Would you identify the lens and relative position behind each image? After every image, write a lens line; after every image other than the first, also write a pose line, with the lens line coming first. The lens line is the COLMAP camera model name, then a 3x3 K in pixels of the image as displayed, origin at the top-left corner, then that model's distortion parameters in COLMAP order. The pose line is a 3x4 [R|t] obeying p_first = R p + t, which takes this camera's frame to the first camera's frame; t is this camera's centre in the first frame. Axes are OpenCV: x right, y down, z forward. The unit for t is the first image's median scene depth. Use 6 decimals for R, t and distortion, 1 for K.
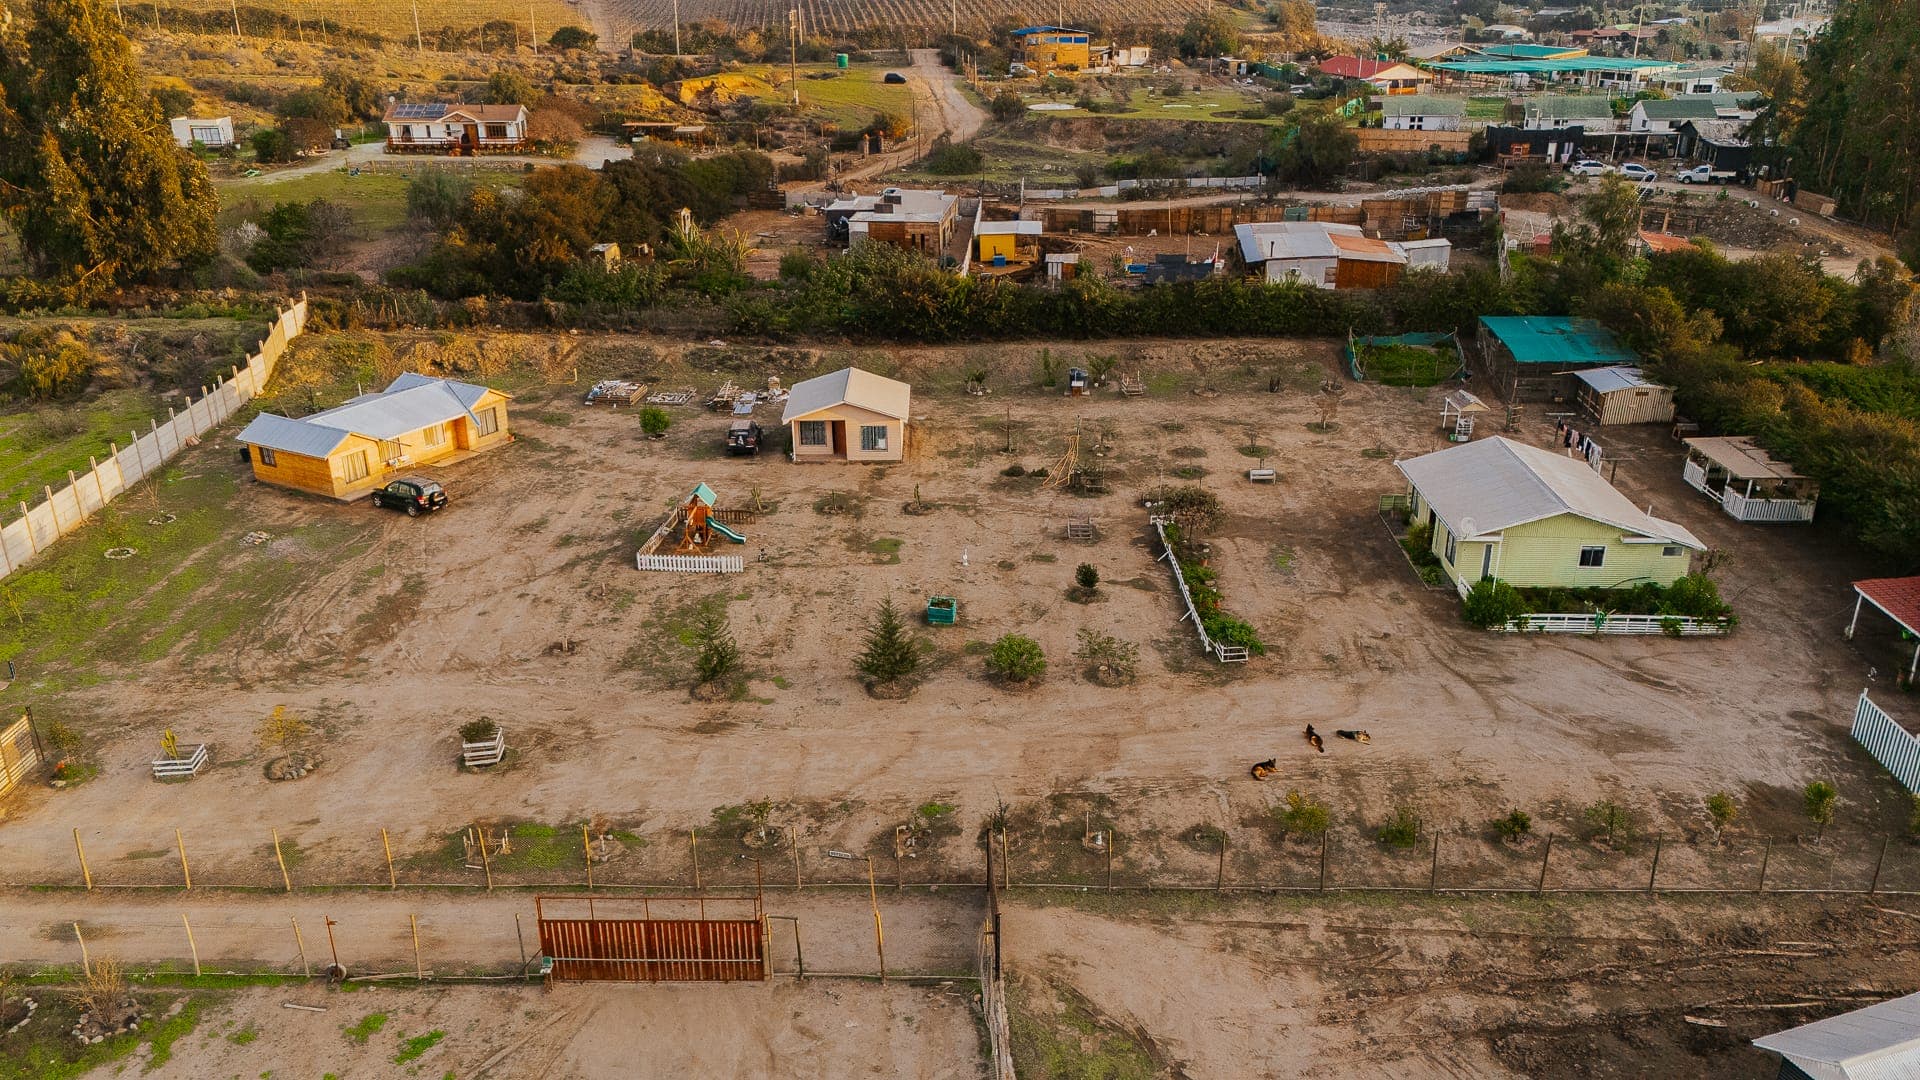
lens RADIAL K [[1422.2, 0, 960.0], [0, 1422.2, 540.0], [0, 0, 1]] dist [0.110710, -0.173702]
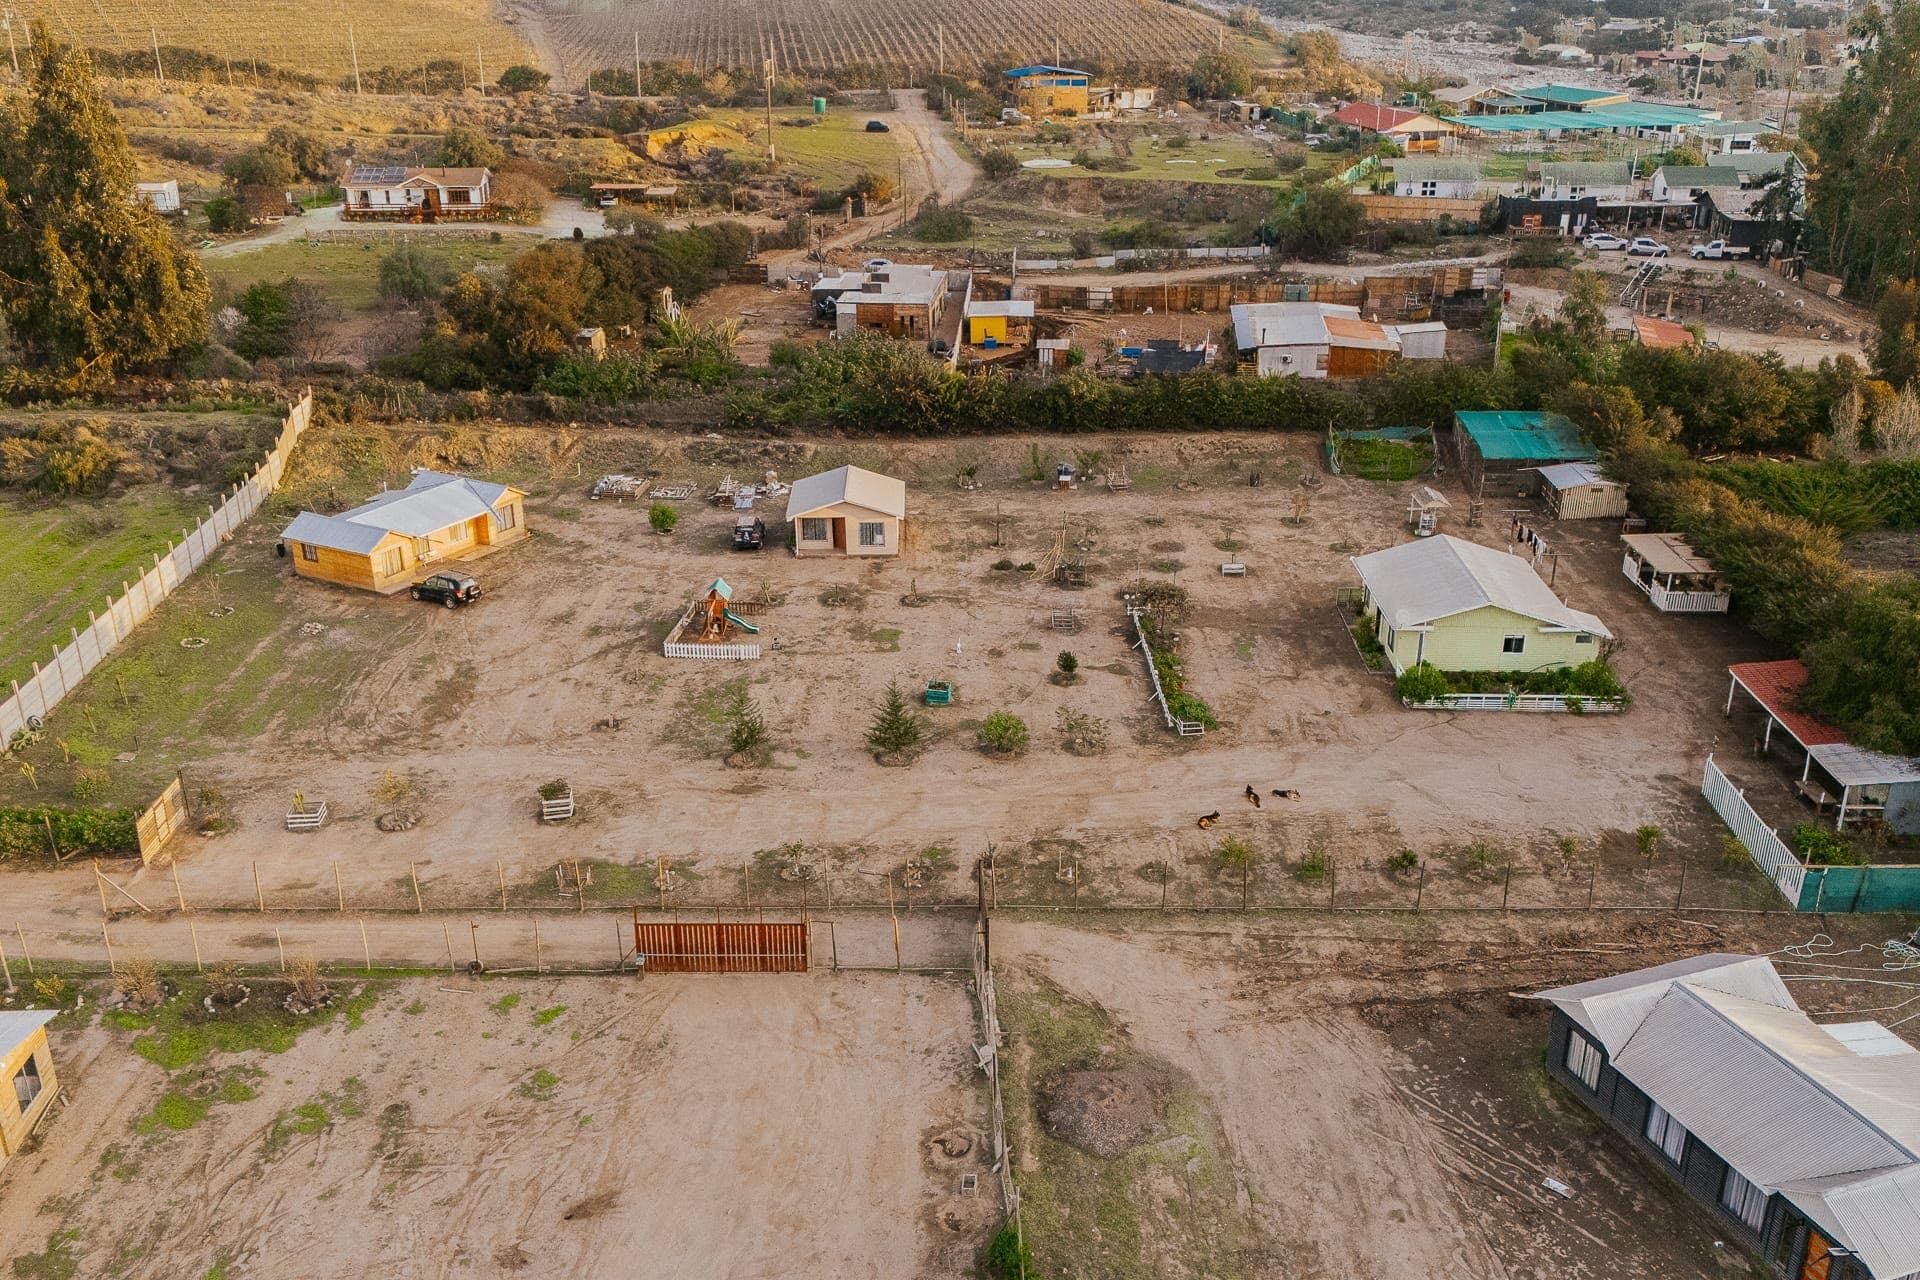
lens RADIAL K [[1696.7, 0, 960.0], [0, 1696.7, 640.0], [0, 0, 1]] dist [0.062275, -0.017266]
pose [[0.999961, -0.001129, 0.008738, -0.005815], [0.001057, 0.999965, 0.008276, -0.002521], [-0.008747, -0.008267, 0.999928, -0.268240]]
